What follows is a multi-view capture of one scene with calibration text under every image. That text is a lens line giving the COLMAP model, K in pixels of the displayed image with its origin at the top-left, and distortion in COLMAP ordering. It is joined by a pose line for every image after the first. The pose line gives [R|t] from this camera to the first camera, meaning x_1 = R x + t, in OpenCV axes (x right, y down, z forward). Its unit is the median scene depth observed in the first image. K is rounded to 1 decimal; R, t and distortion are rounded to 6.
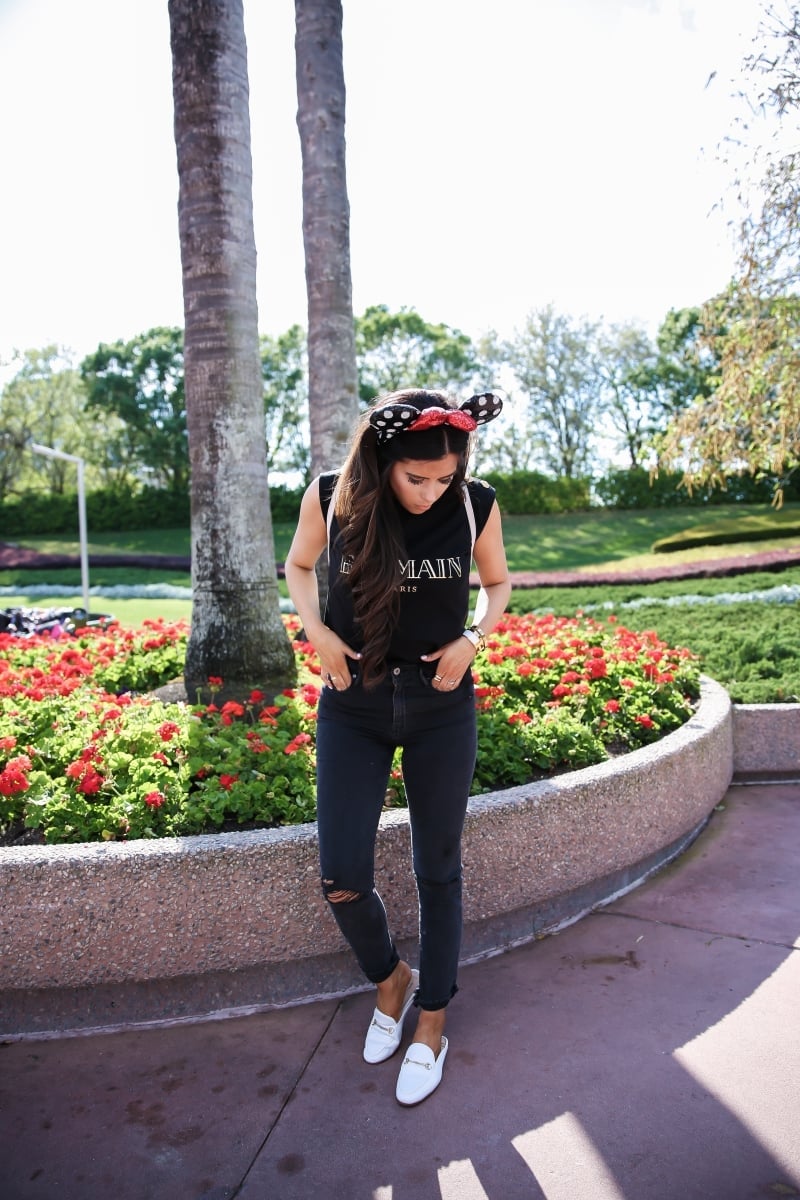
lens RADIAL K [[809.1, 0, 400.0], [0, 809.1, 600.0], [0, 0, 1]] dist [-0.109418, 0.084789]
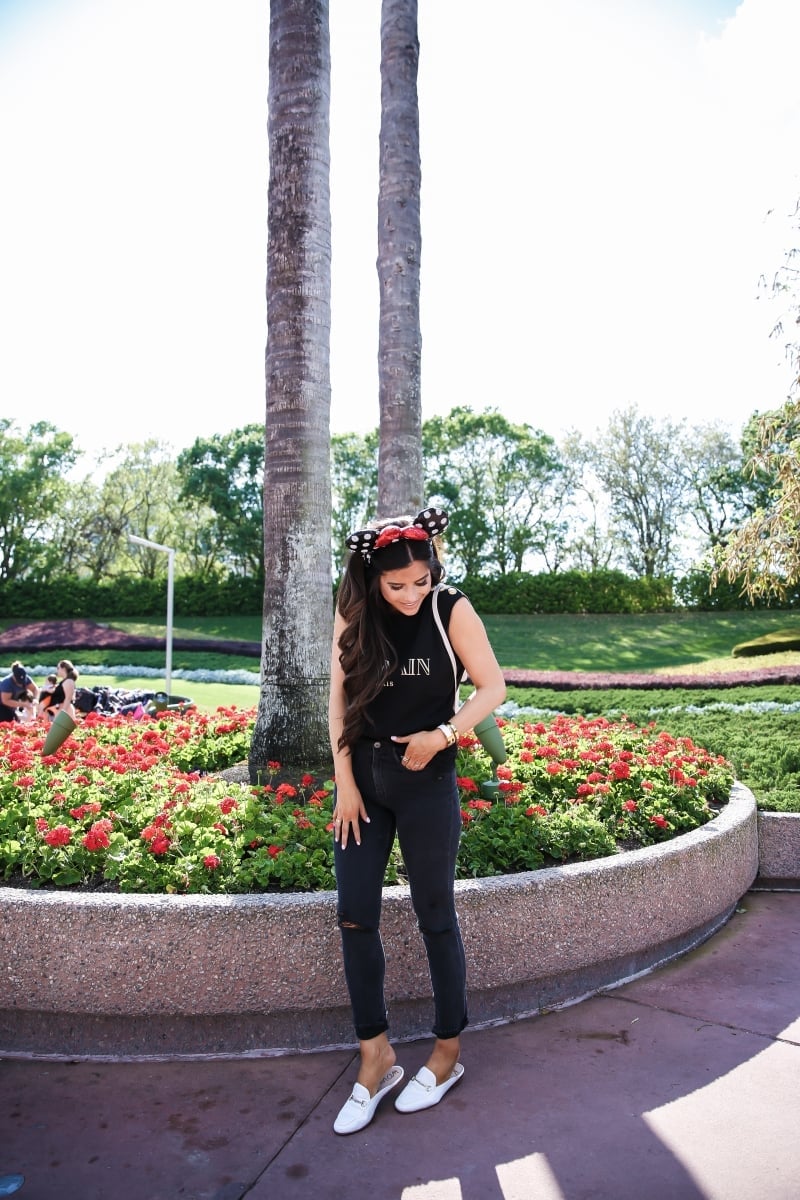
lens RADIAL K [[809.1, 0, 400.0], [0, 809.1, 600.0], [0, 0, 1]] dist [-0.109418, 0.084789]
pose [[0.994625, 0.029941, -0.099118, 0.045557], [-0.041107, 0.992790, -0.112599, -0.008625], [0.095032, 0.116068, 0.988684, -0.113191]]
